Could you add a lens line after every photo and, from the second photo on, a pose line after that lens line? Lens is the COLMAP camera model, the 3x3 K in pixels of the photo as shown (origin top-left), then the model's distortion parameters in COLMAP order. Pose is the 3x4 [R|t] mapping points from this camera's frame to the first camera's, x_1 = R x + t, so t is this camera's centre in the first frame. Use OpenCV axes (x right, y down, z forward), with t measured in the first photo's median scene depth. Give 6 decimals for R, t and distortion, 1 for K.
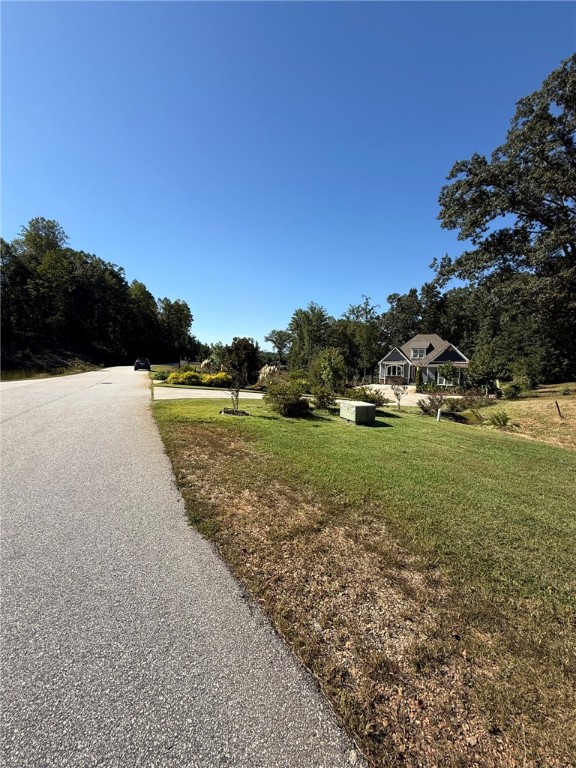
lens RADIAL K [[305.6, 0, 287.5], [0, 305.6, 383.3], [0, 0, 1]] dist [0.004191, -0.000444]
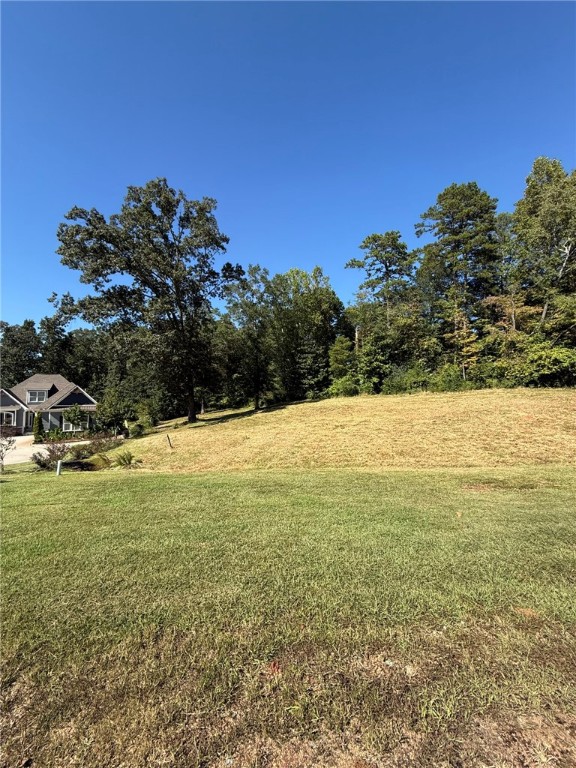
lens RADIAL K [[305.6, 0, 287.9], [0, 305.6, 382.5], [0, 0, 1]] dist [0.004191, -0.000444]
pose [[0.473414, 0.028007, 0.880395, 0.013940], [0.092486, 0.992389, -0.081302, -0.003596], [-0.875971, 0.119913, 0.467221, -0.009862]]
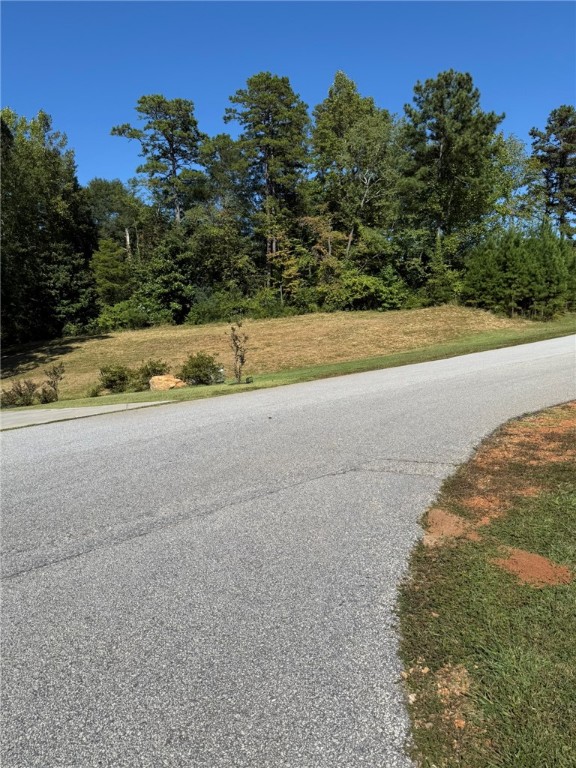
lens RADIAL K [[542.7, 0, 287.8], [0, 542.7, 382.2], [0, 0, 1]] dist [0.091366, -0.111461]
pose [[-0.229185, -0.096231, 0.968614, -0.904387], [0.138202, 0.981803, 0.130241, -0.039752], [-0.963522, 0.163714, -0.211715, 0.634927]]
